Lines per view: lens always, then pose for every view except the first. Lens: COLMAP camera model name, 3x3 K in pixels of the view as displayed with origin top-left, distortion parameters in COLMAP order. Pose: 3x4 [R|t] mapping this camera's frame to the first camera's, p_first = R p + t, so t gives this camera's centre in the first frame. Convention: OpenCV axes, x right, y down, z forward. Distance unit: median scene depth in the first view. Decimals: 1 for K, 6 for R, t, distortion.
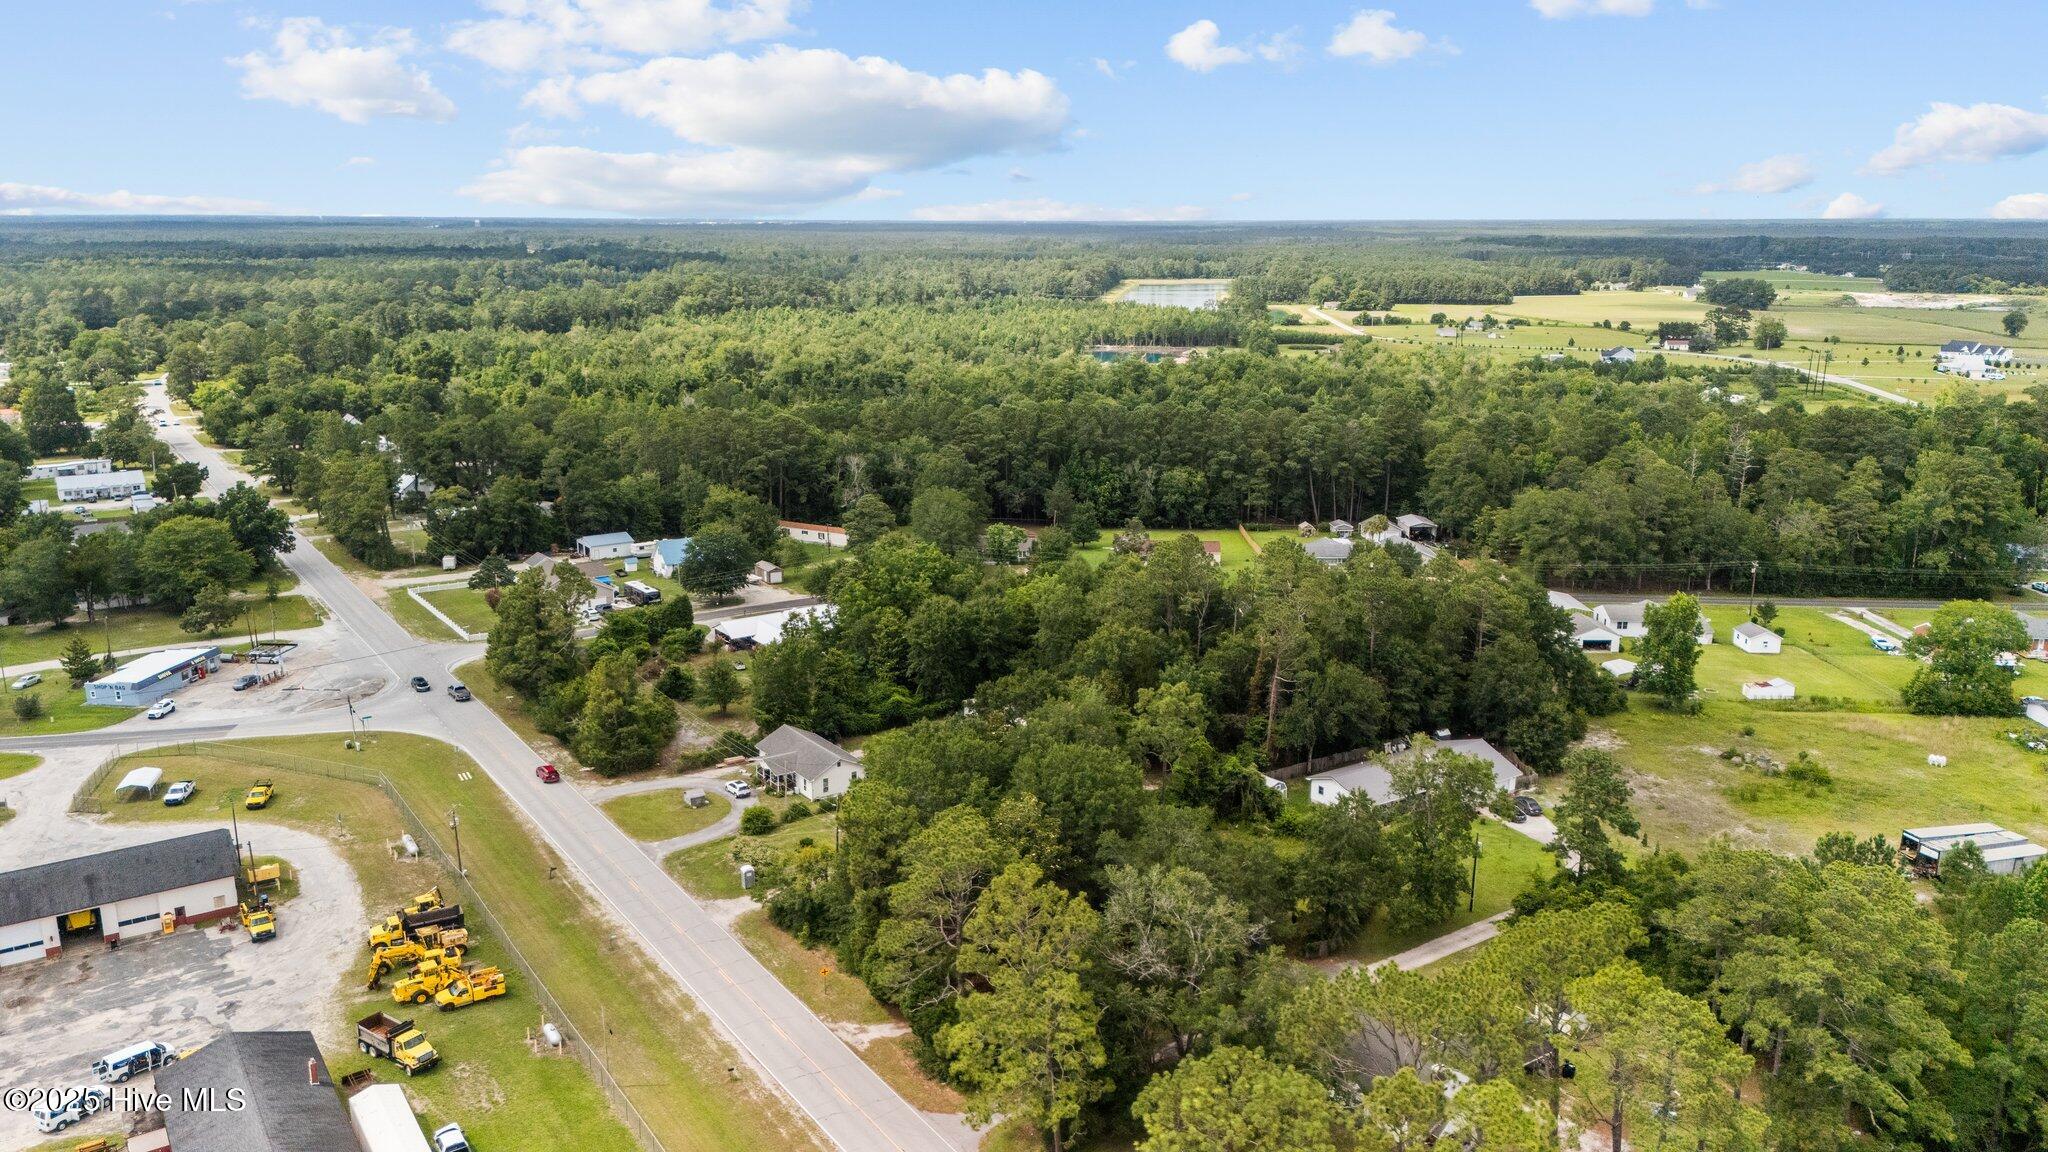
lens RADIAL K [[1497.9, 0, 1034.4], [0, 1497.9, 581.6], [0, 0, 1]] dist [0.097395, -0.105037]
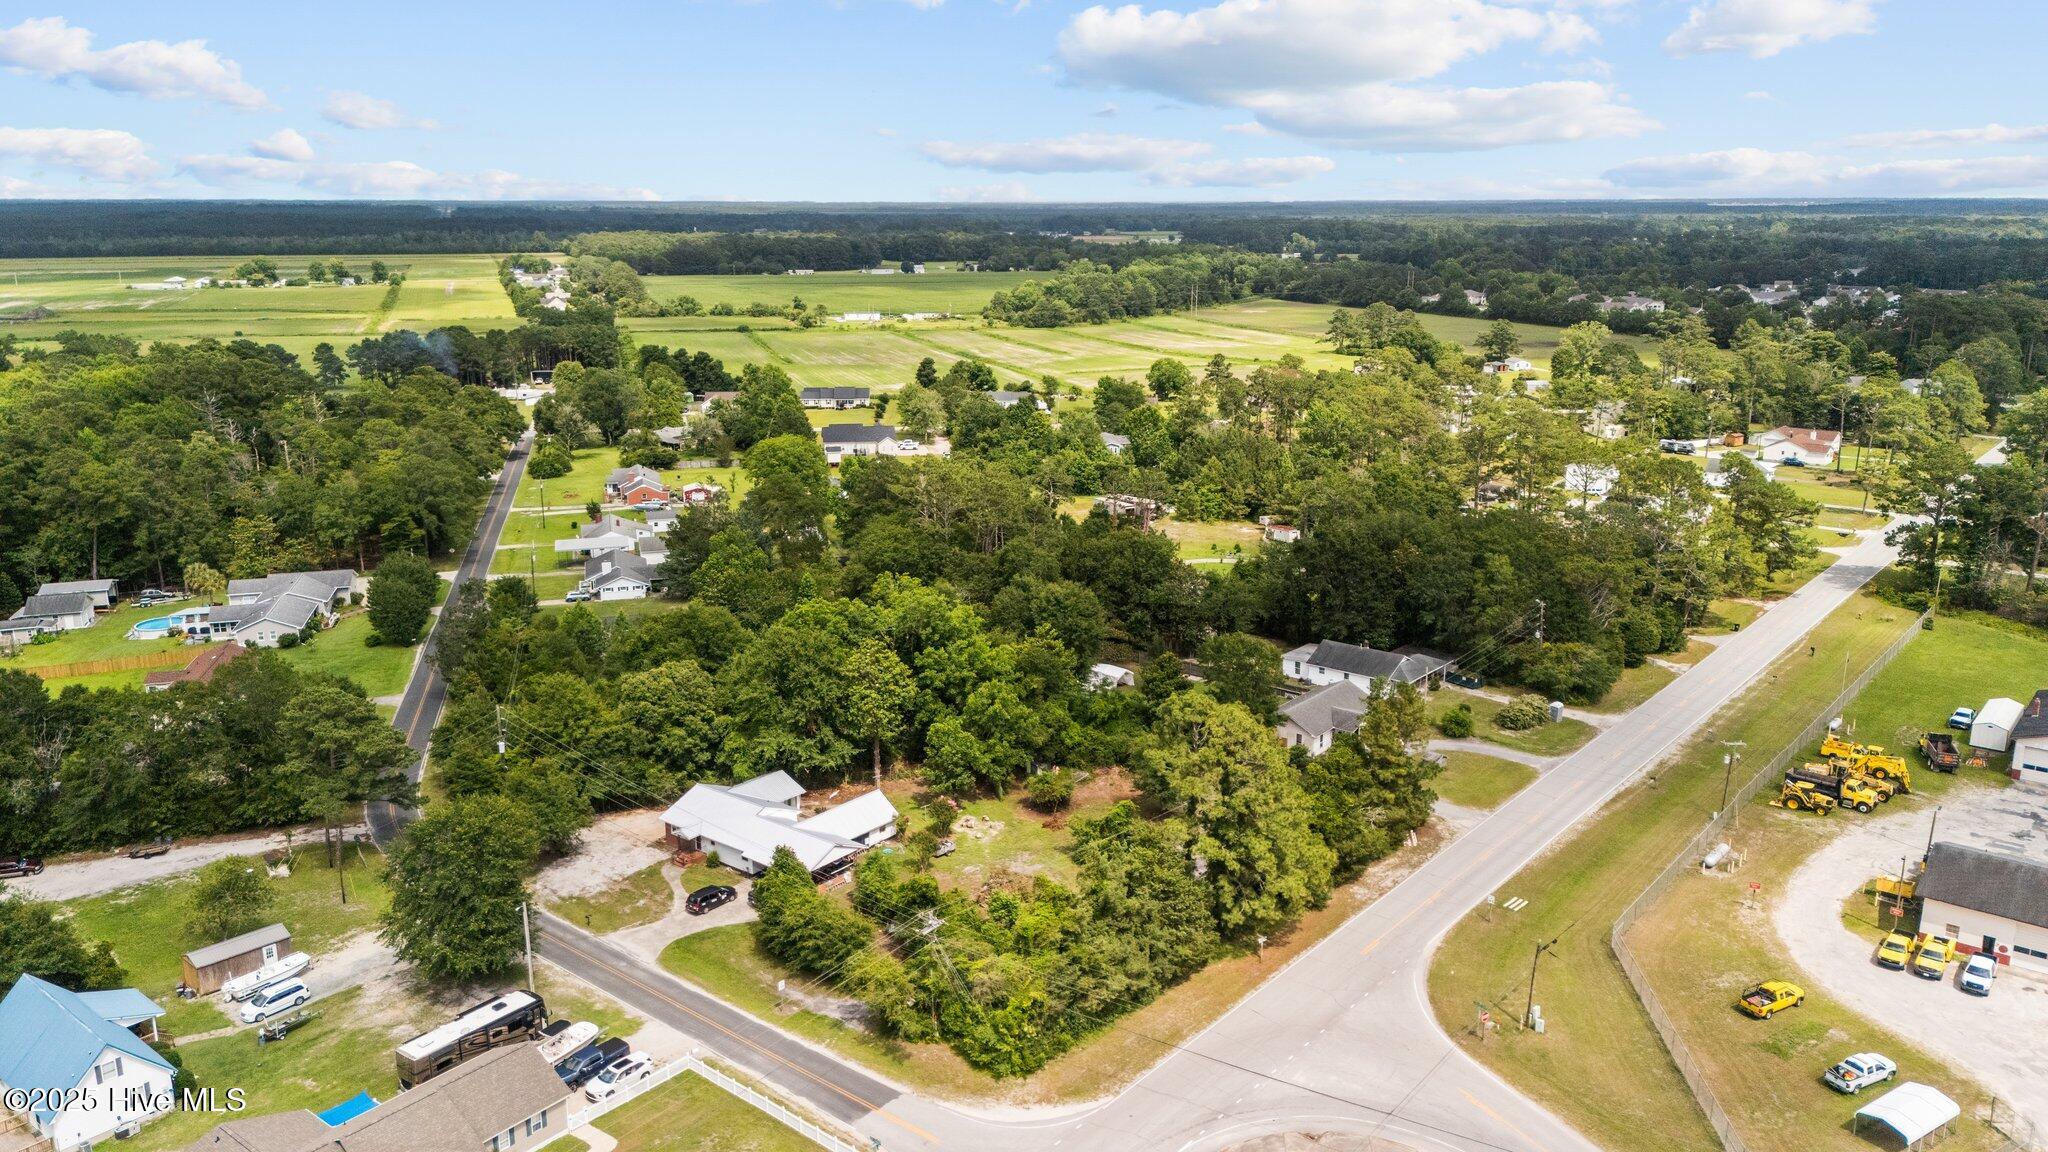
lens RADIAL K [[1503.6, 0, 1036.1], [0, 1503.6, 579.1], [0, 0, 1]] dist [0.090803, -0.101730]
pose [[-0.275786, -0.238238, 0.931228, -0.716954], [0.228953, 0.924634, 0.304356, -0.214277], [-0.933554, 0.297145, -0.200456, 0.995972]]
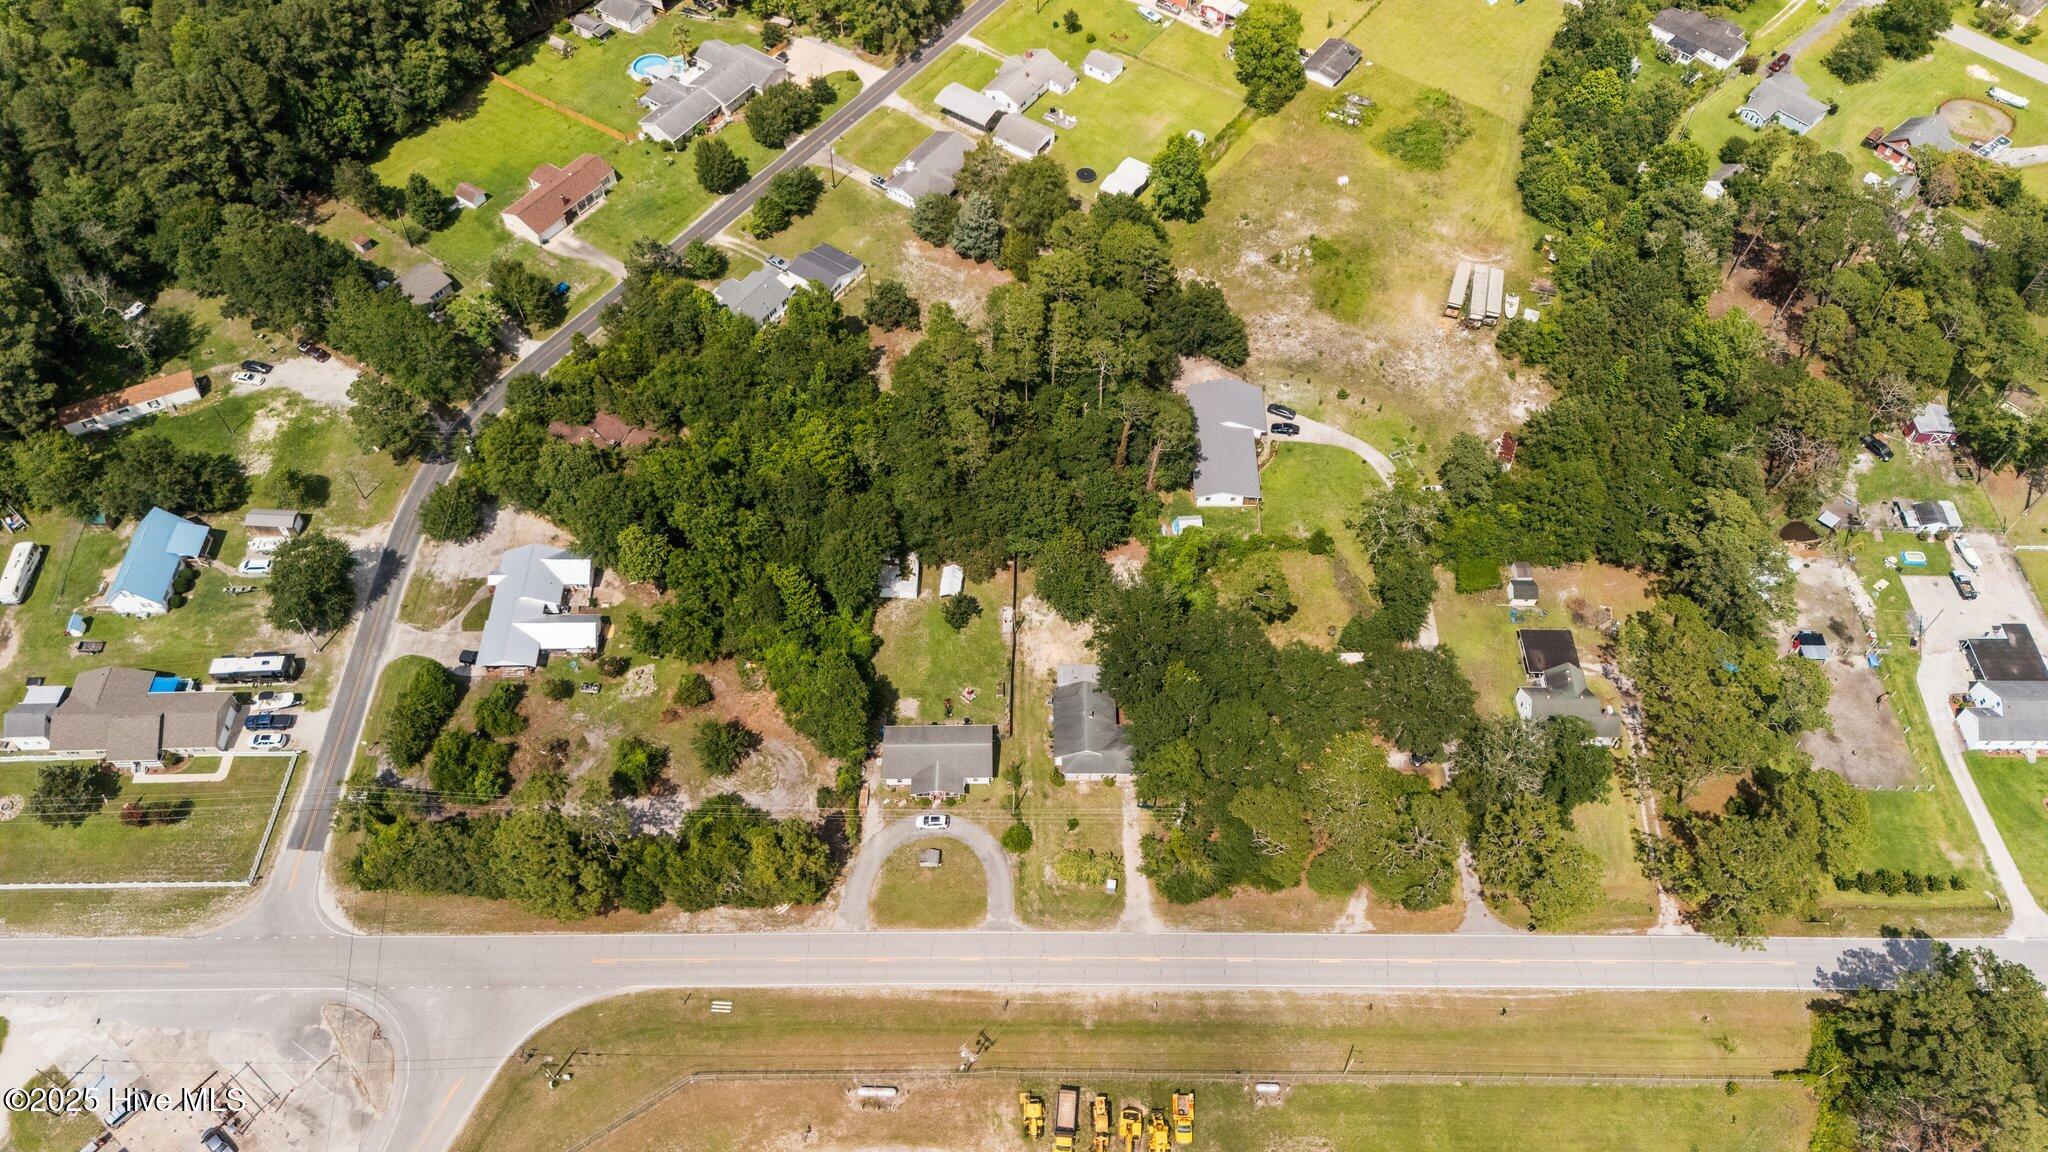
lens RADIAL K [[1497.9, 0, 1034.4], [0, 1497.9, 581.6], [0, 0, 1]] dist [0.097395, -0.105037]
pose [[0.561904, -0.668964, 0.486570, -0.426377], [0.182245, 0.673873, 0.716018, -0.569481], [-0.806877, -0.313659, 0.500567, 0.316326]]
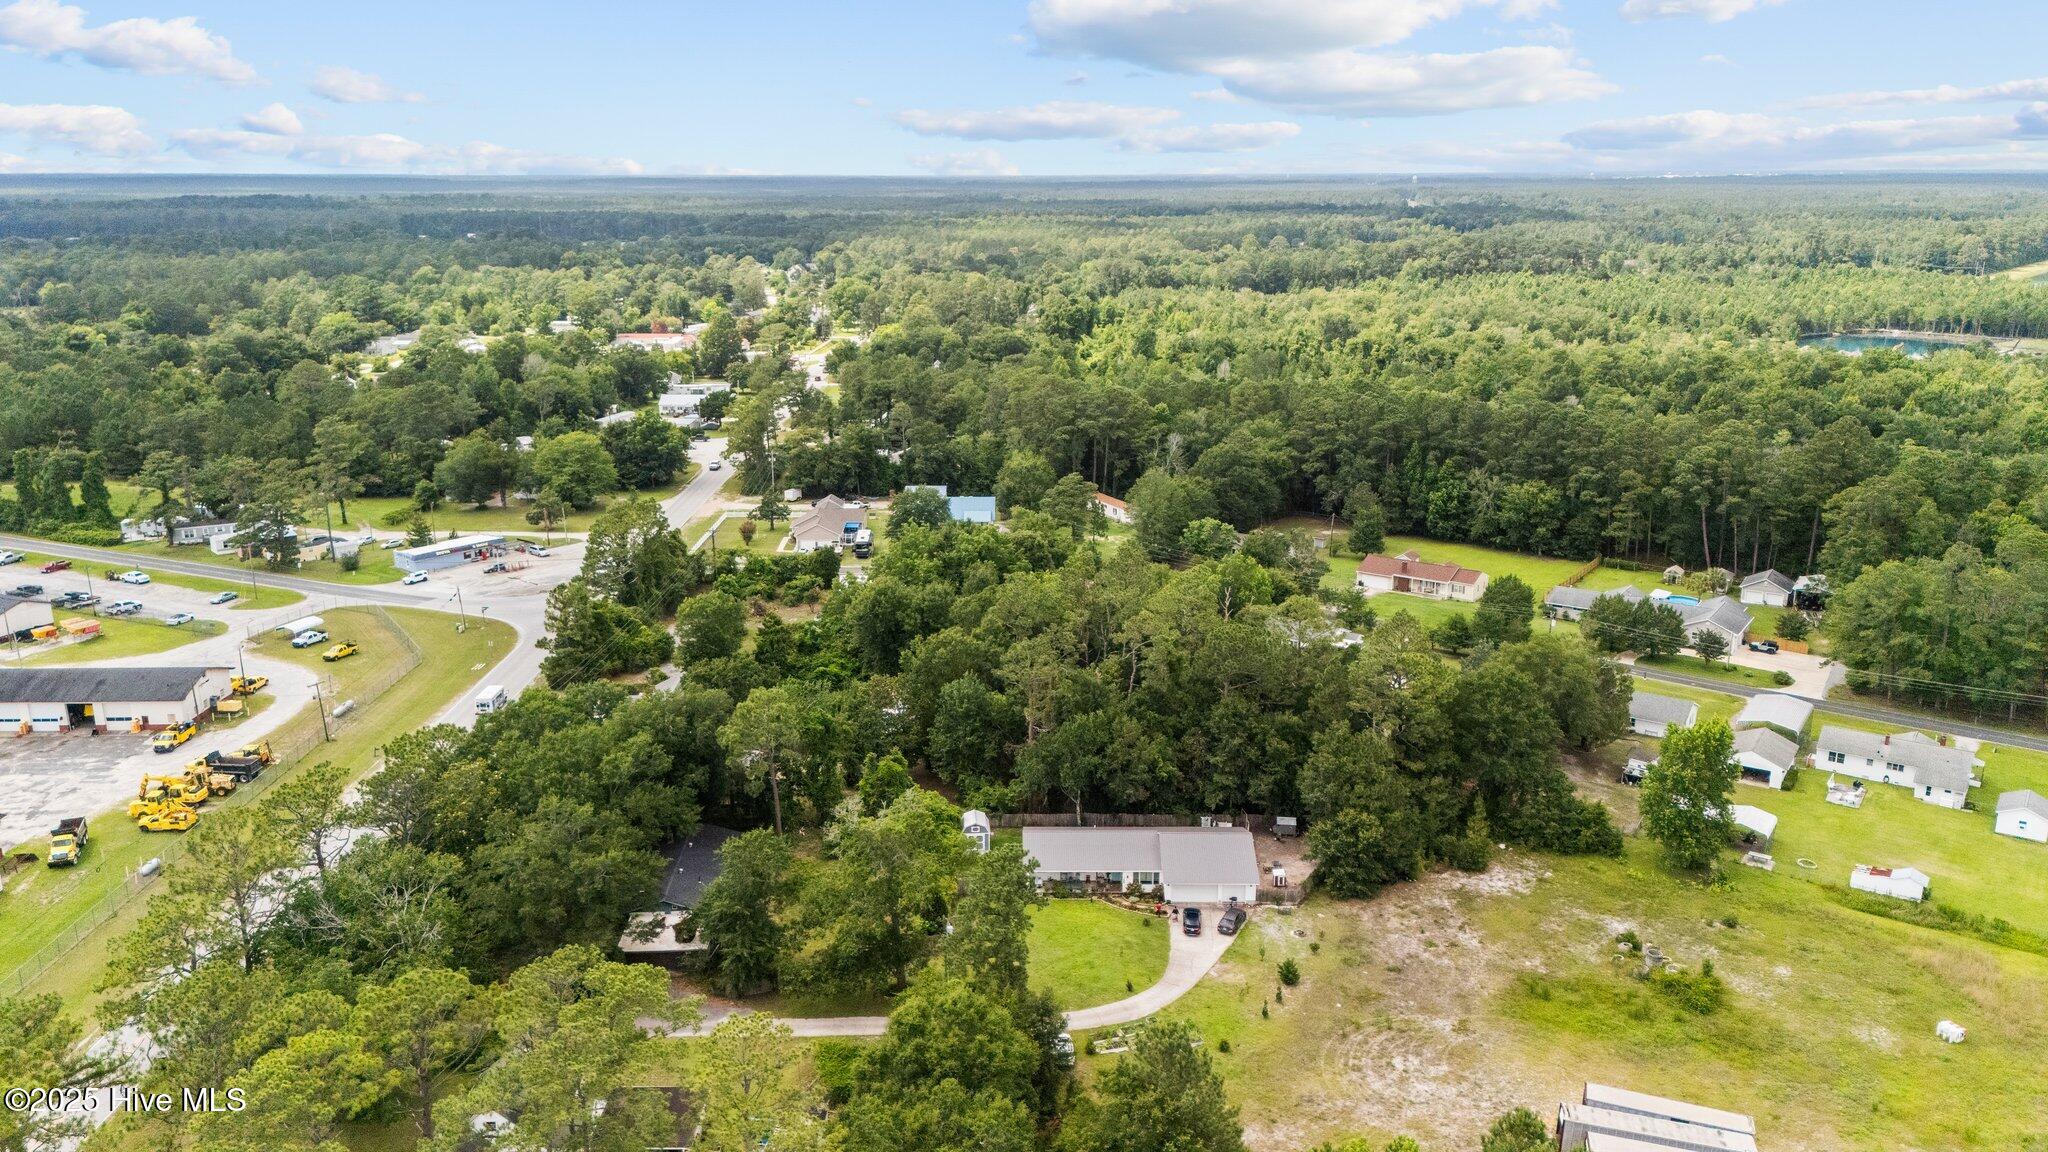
lens RADIAL K [[1524.8, 0, 1034.0], [0, 1524.8, 578.1], [0, 0, 1]] dist [0.099816, -0.111008]
pose [[0.826922, 0.141882, -0.544123, 0.480156], [-0.130310, 0.989655, 0.060020, -0.052545], [0.547009, 0.021273, 0.836856, 0.172914]]
